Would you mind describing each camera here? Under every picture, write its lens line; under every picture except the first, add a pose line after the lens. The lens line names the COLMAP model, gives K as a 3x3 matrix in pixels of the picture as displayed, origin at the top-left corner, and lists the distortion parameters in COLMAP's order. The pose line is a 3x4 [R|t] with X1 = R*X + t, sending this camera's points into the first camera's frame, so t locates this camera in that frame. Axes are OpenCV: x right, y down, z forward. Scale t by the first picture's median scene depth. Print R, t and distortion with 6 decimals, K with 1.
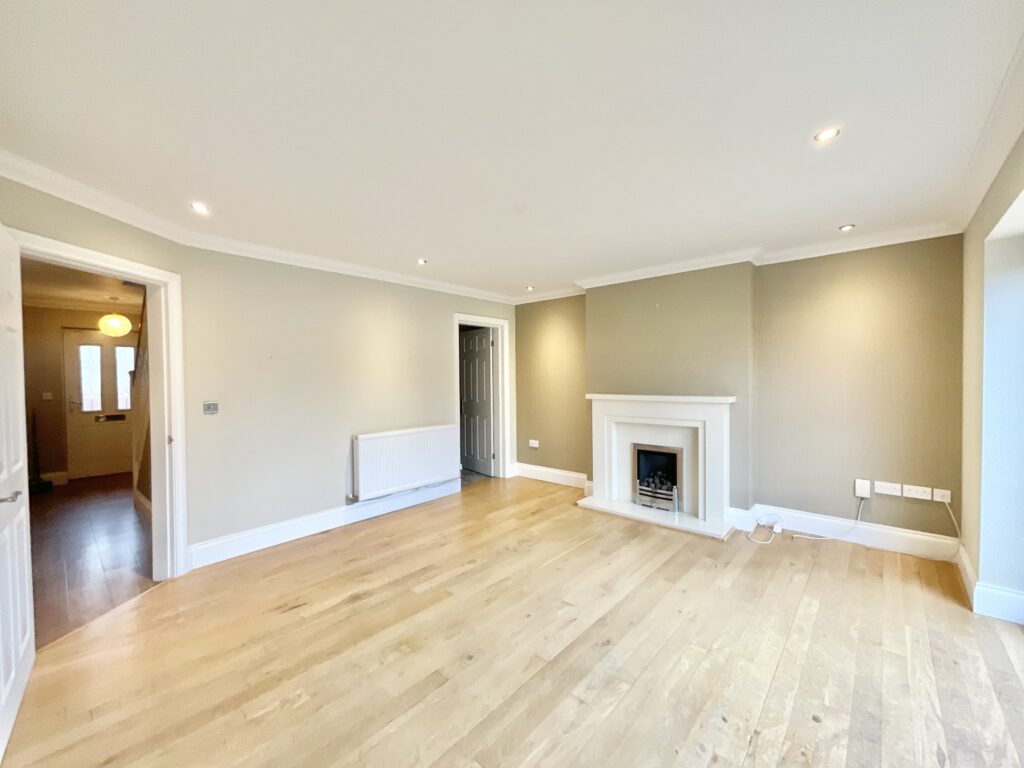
lens RADIAL K [[418.2, 0, 510.8], [0, 418.2, 383.1], [0, 0, 1]] dist [-0.002076, -0.000028]
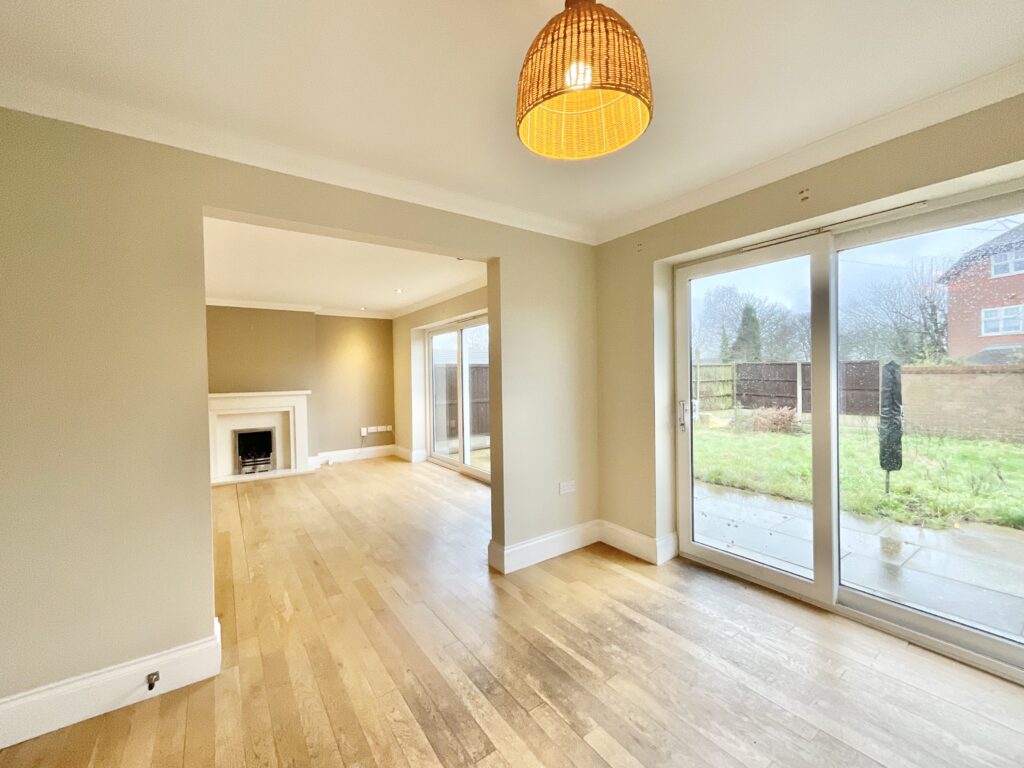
lens RADIAL K [[418.2, 0, 510.8], [0, 418.2, 383.1], [0, 0, 1]] dist [-0.002076, -0.000028]
pose [[0.235656, -0.010084, 0.971784, -0.919764], [0.030305, 0.999536, 0.003023, 0.022219], [-0.971364, 0.028738, 0.235853, -0.196152]]
